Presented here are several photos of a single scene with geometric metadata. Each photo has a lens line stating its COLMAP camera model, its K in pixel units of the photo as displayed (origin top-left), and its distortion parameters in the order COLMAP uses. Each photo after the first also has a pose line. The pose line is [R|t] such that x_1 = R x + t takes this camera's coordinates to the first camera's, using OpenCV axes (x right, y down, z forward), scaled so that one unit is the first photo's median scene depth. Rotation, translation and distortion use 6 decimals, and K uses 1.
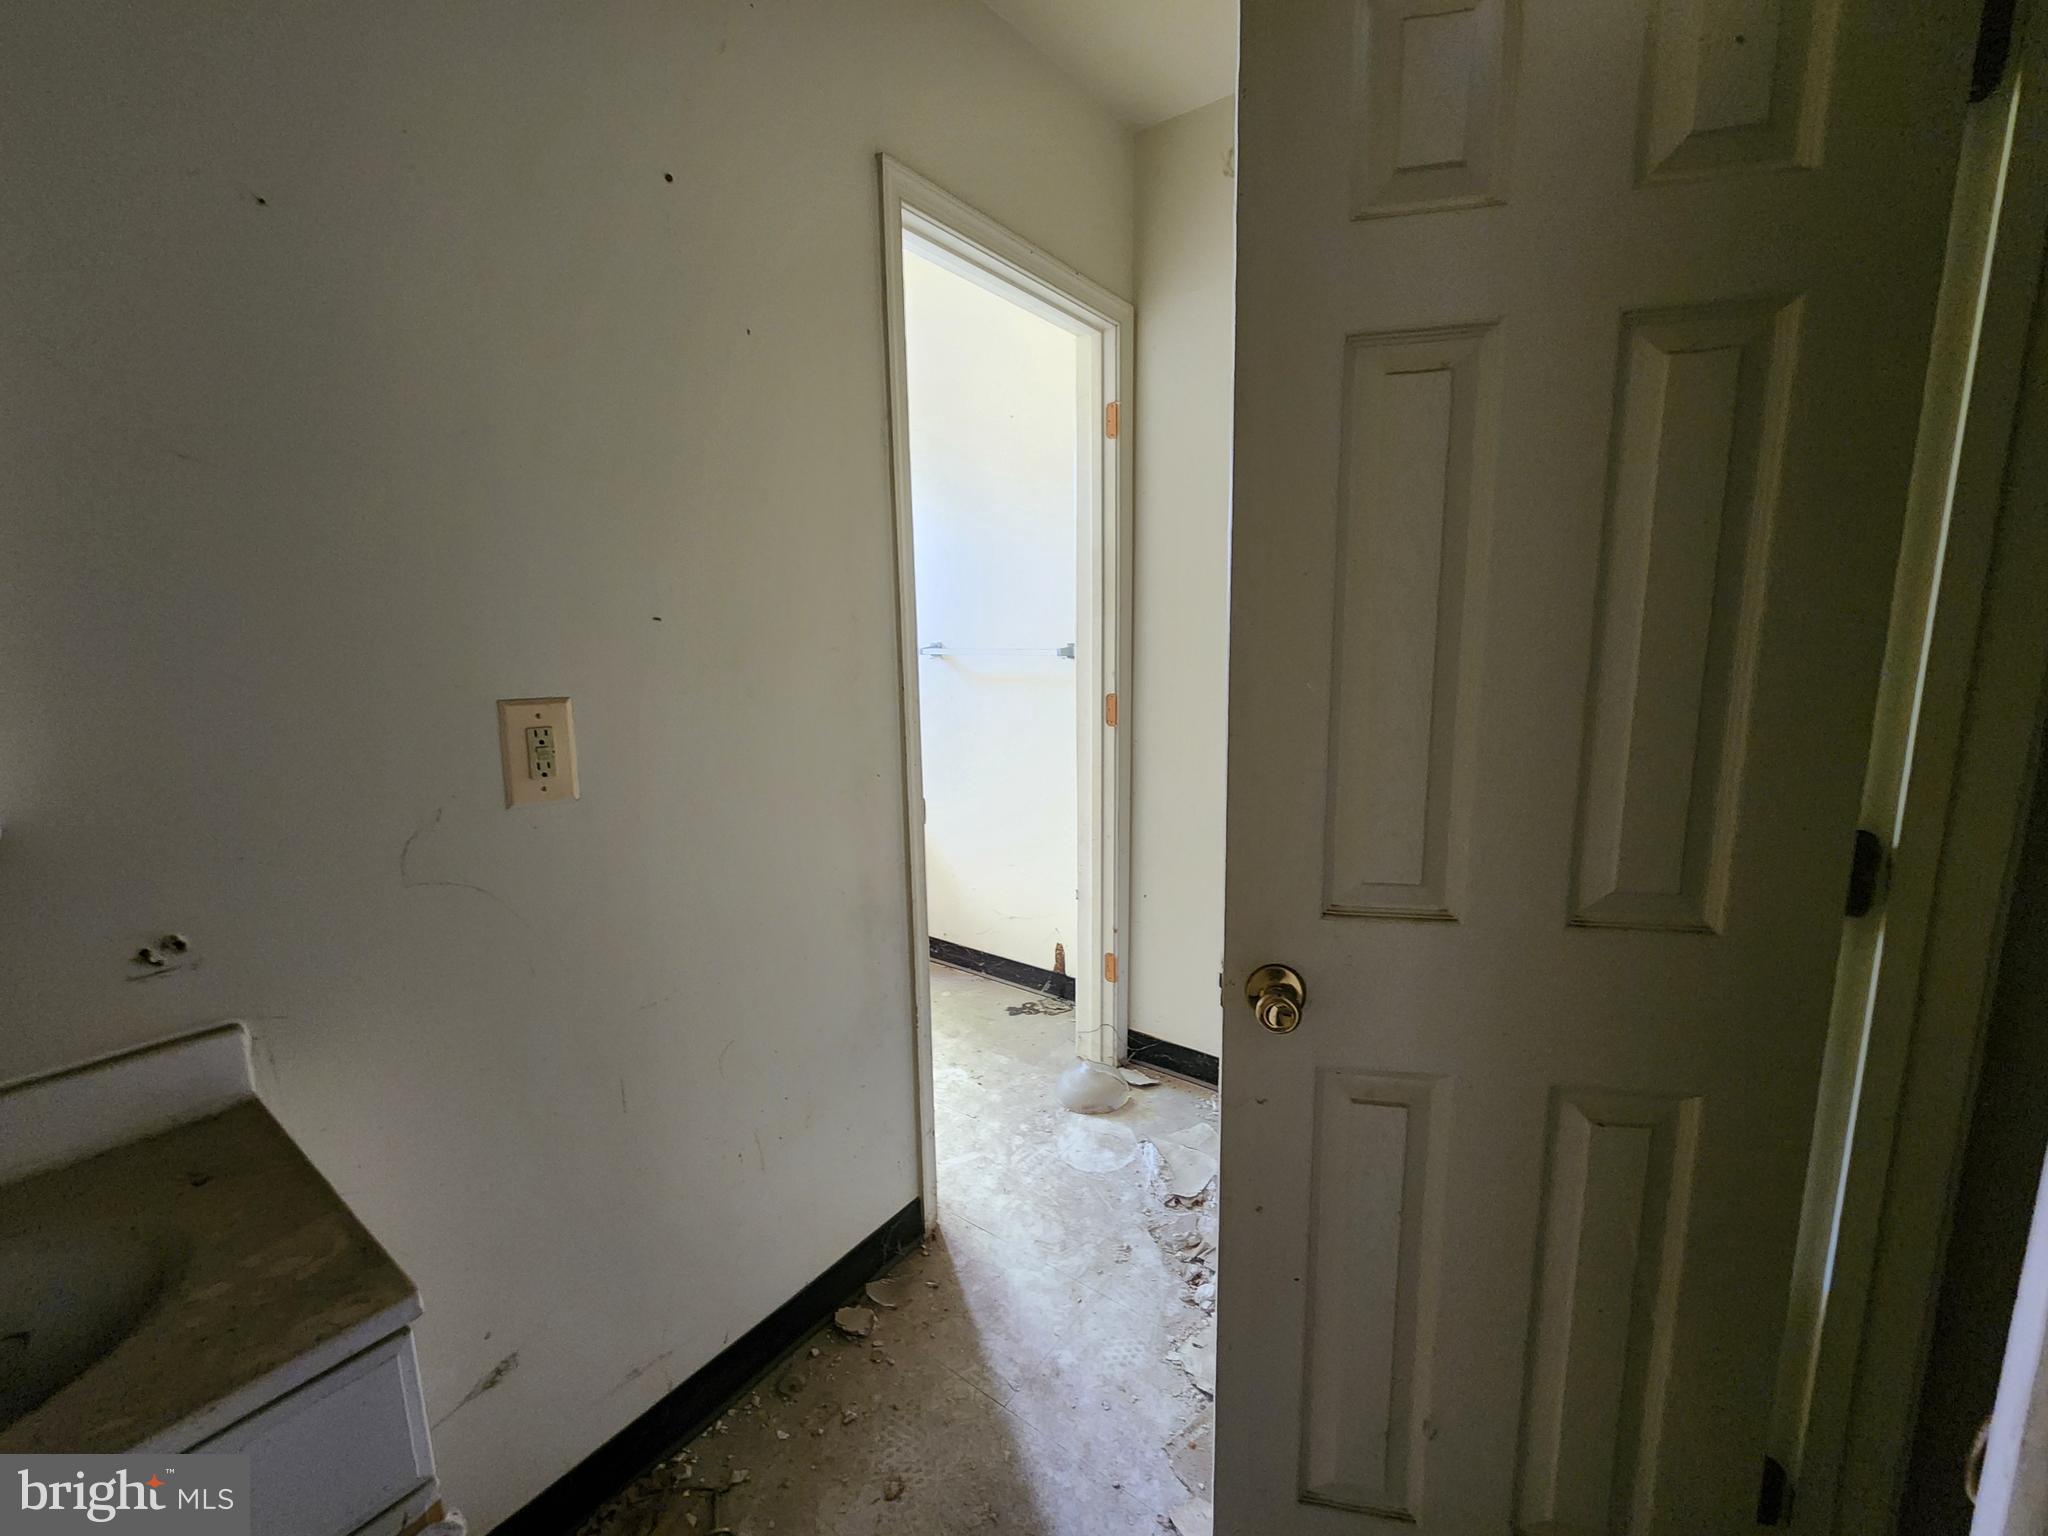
lens RADIAL K [[841.0, 0, 1040.6], [0, 841.0, 770.6], [0, 0, 1]] dist [0.001365, -0.000570]
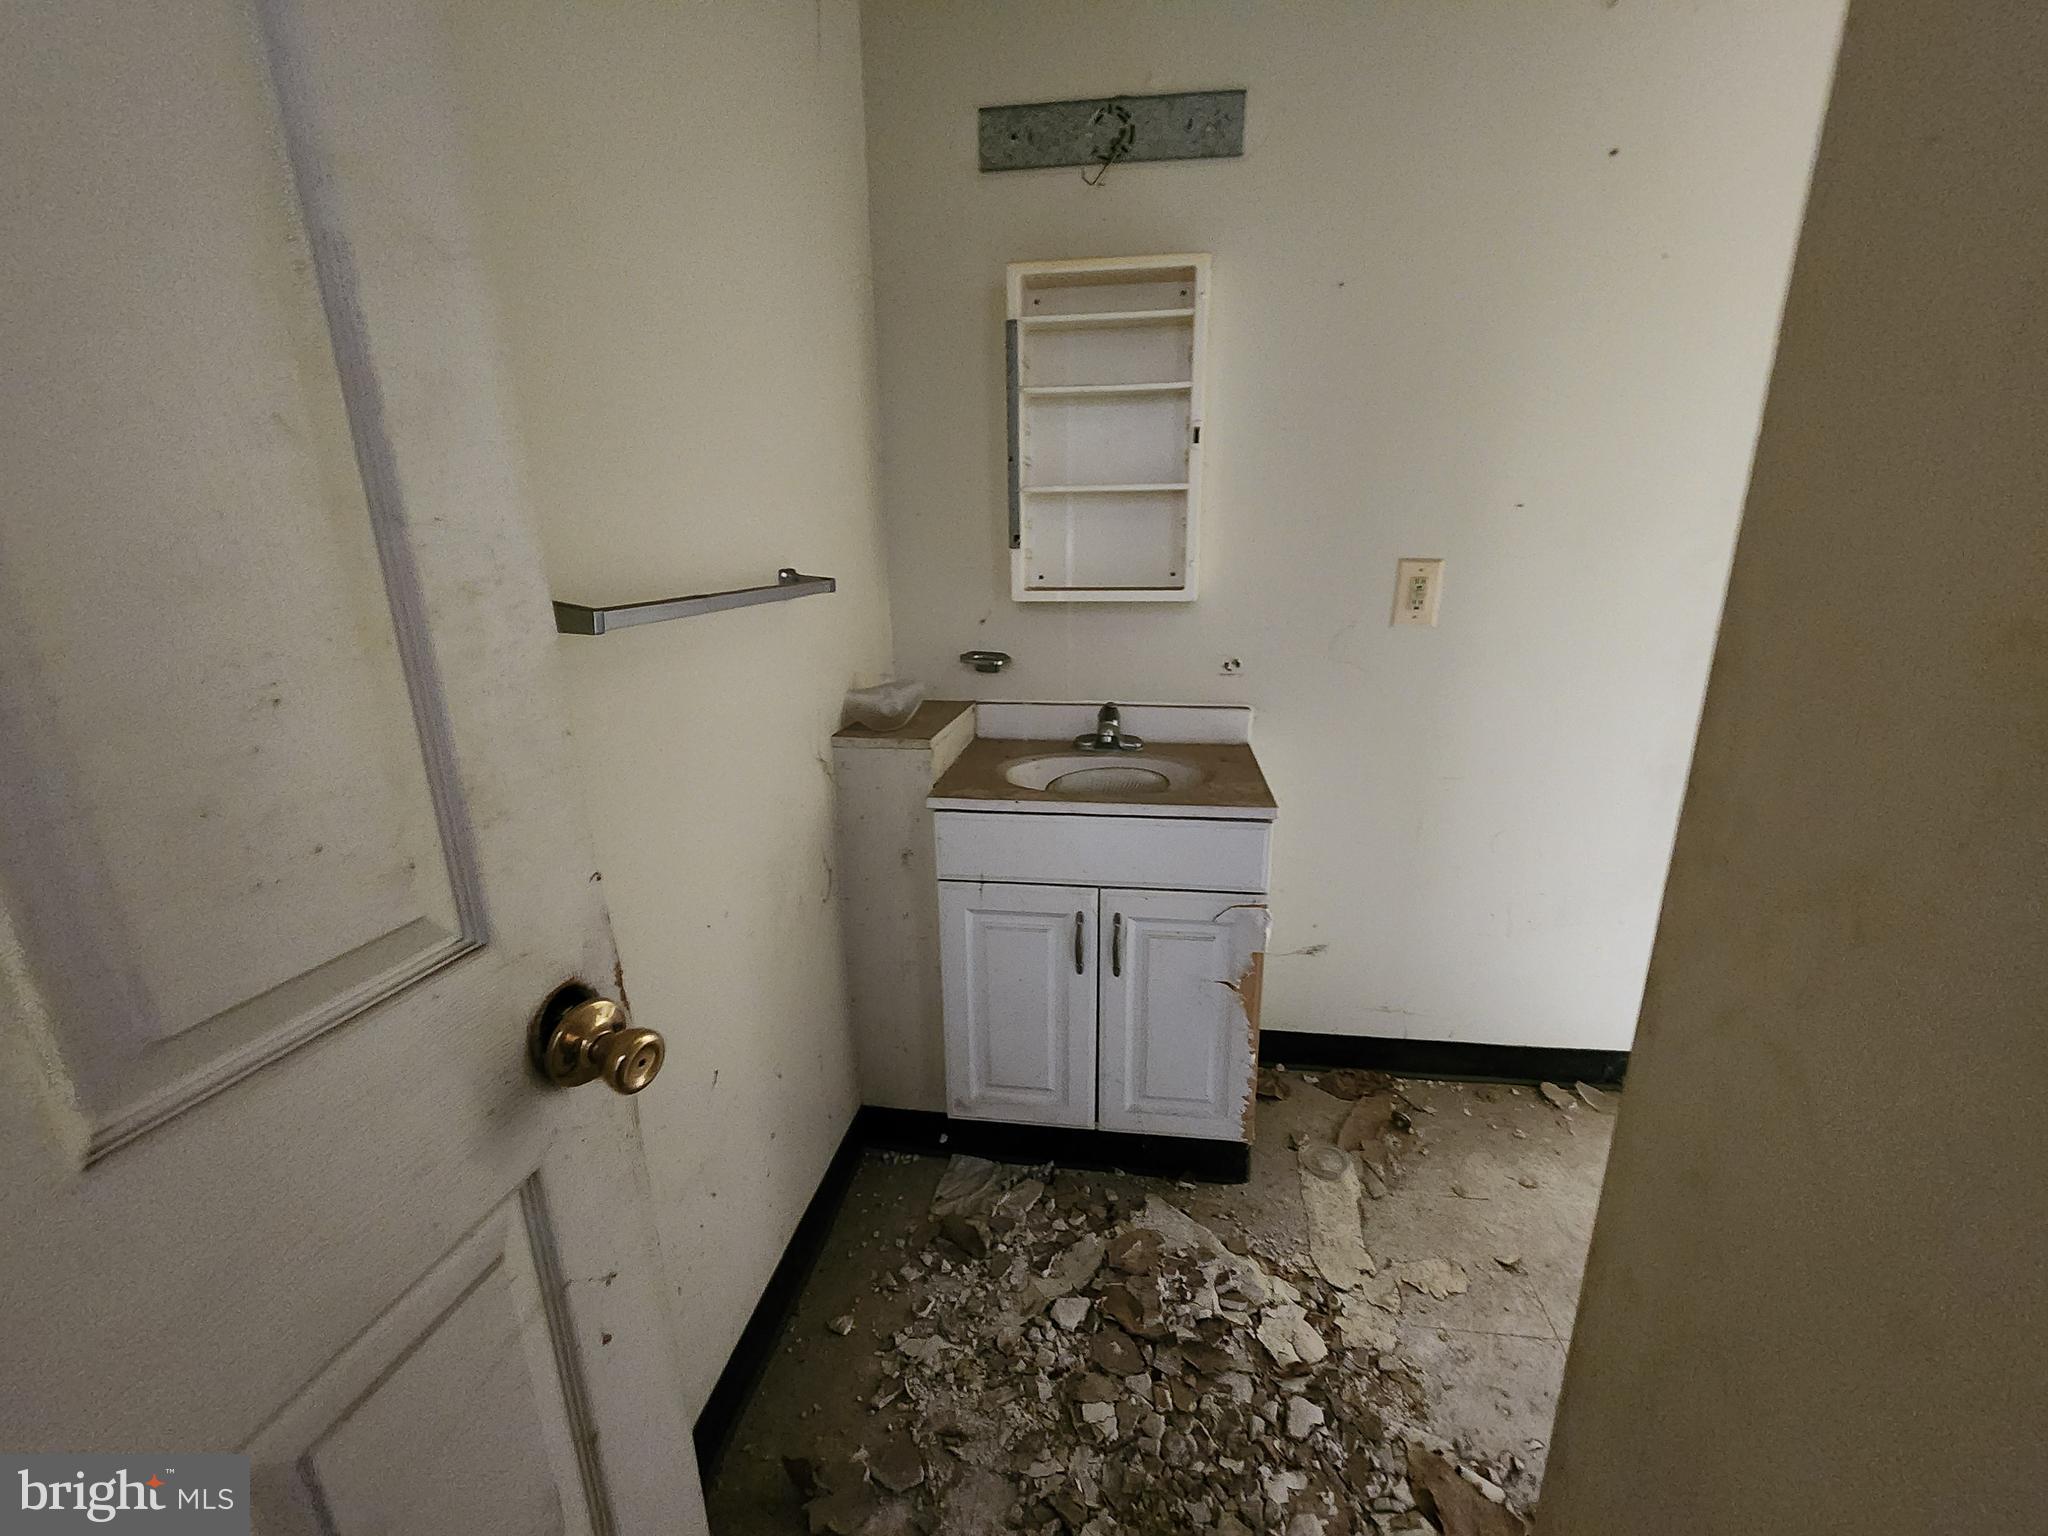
lens RADIAL K [[841.0, 0, 1040.6], [0, 841.0, 770.6], [0, 0, 1]] dist [0.001365, -0.000570]
pose [[0.482075, 0.251748, -0.839182, 0.489041], [-0.145452, 0.967533, 0.206696, 0.078380], [0.863972, 0.022418, 0.503041, -0.414068]]
